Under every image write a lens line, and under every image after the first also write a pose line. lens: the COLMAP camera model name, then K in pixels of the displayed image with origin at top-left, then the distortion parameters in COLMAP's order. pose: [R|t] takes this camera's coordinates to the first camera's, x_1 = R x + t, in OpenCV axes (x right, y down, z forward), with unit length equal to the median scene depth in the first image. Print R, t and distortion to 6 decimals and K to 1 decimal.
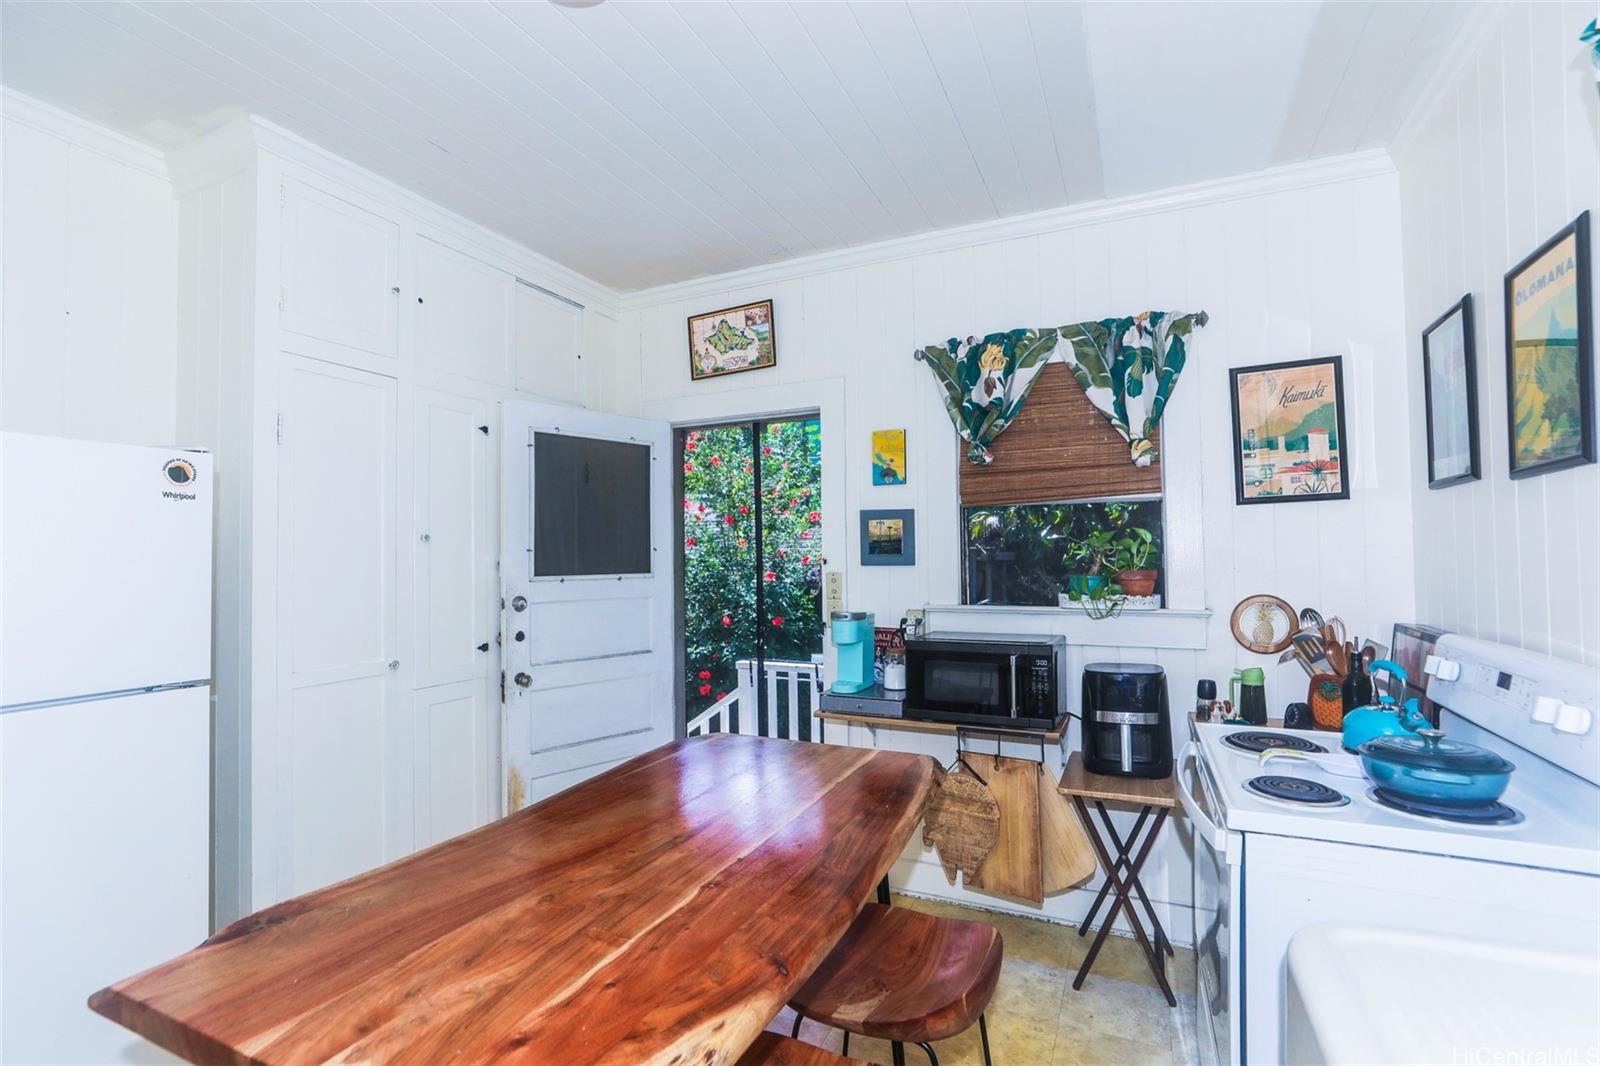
lens RADIAL K [[728.5, 0, 806.0], [0, 728.5, 536.9], [0, 0, 1]] dist [-0.030075, 0.011643]
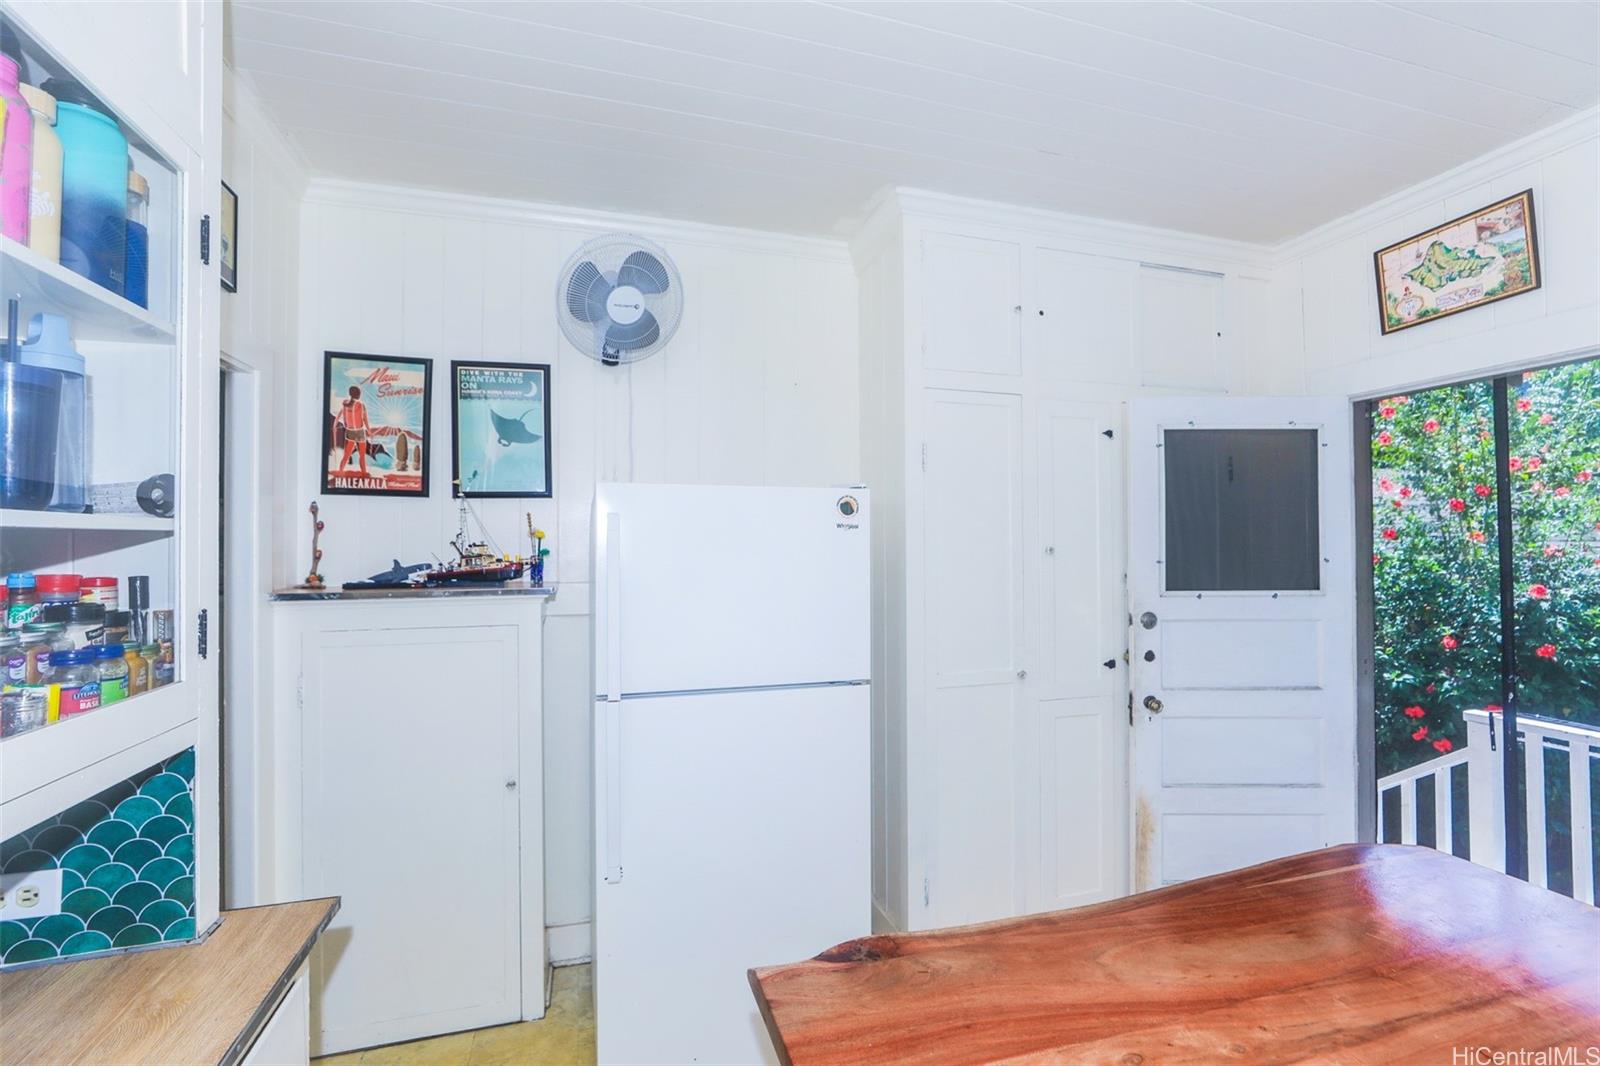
lens RADIAL K [[728.5, 0, 806.0], [0, 728.5, 536.9], [0, 0, 1]] dist [-0.030075, 0.011643]
pose [[0.666645, -0.002282, -0.745372, -0.002964], [0.016299, 0.999801, 0.011516, -0.029750], [0.745197, -0.019826, 0.666550, 0.070058]]
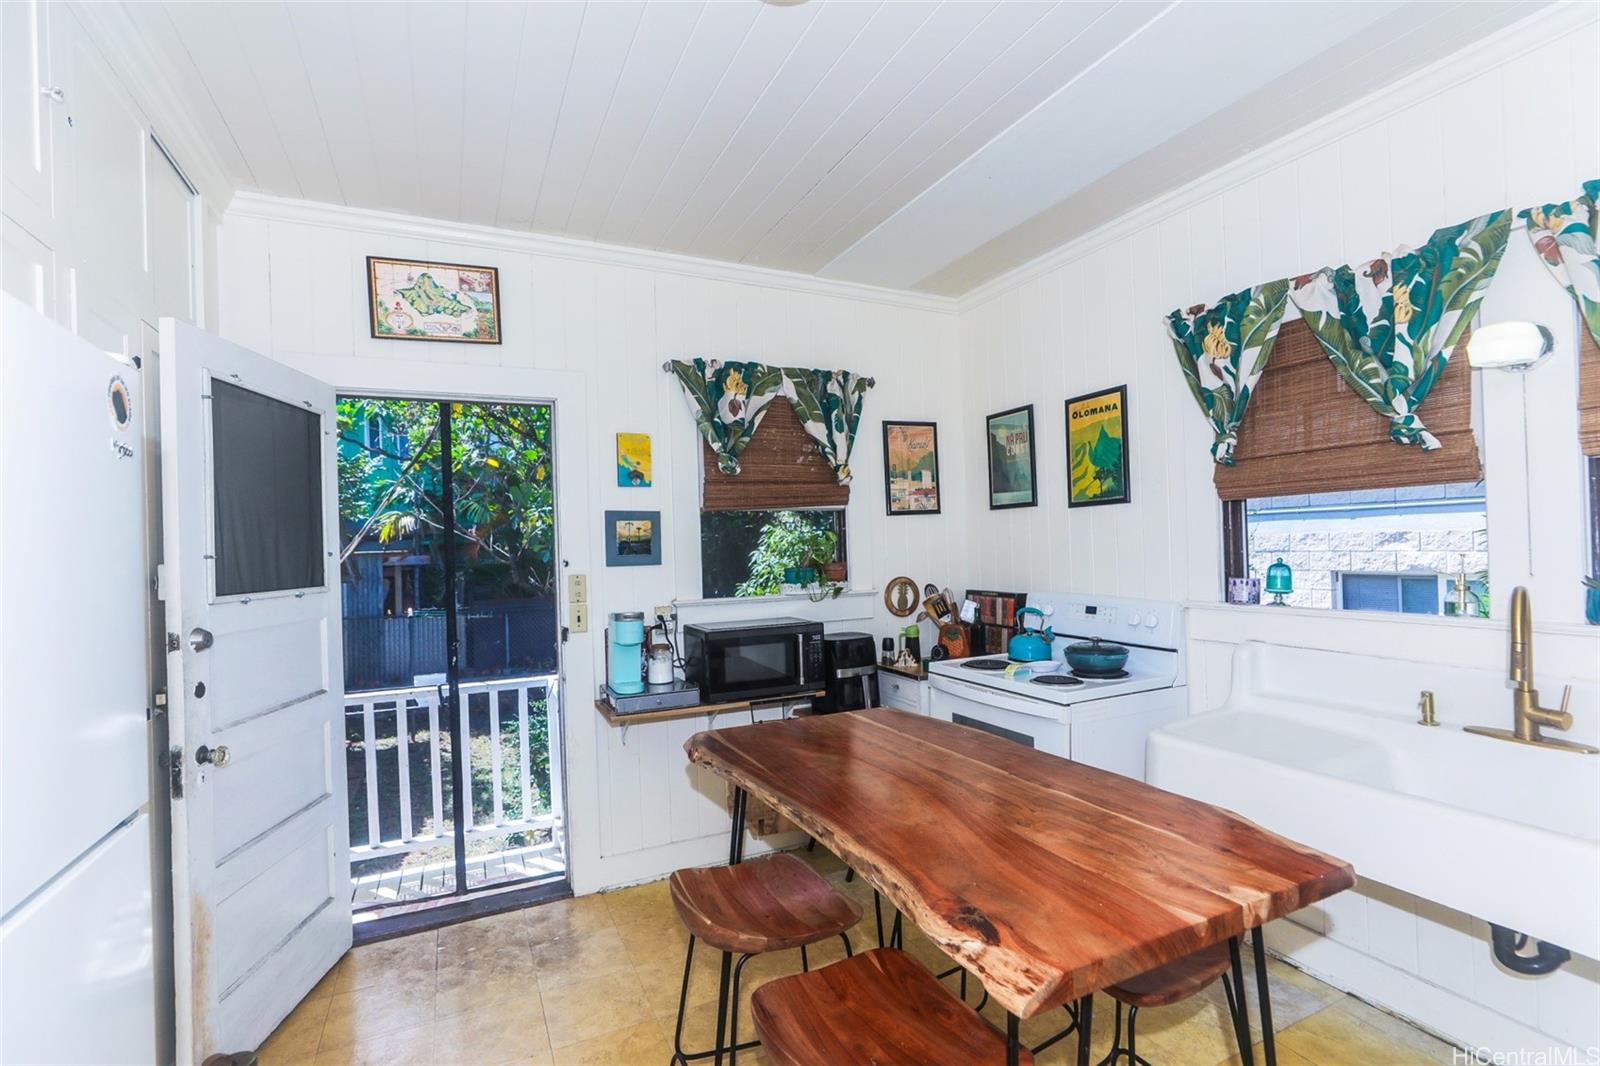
lens RADIAL K [[728.5, 0, 806.0], [0, 728.5, 536.9], [0, 0, 1]] dist [-0.030075, 0.011643]
pose [[0.633266, 0.001826, 0.773932, -0.531673], [0.001265, 0.999993, -0.003394, 0.002829], [-0.773933, 0.003128, 0.633259, 0.168974]]
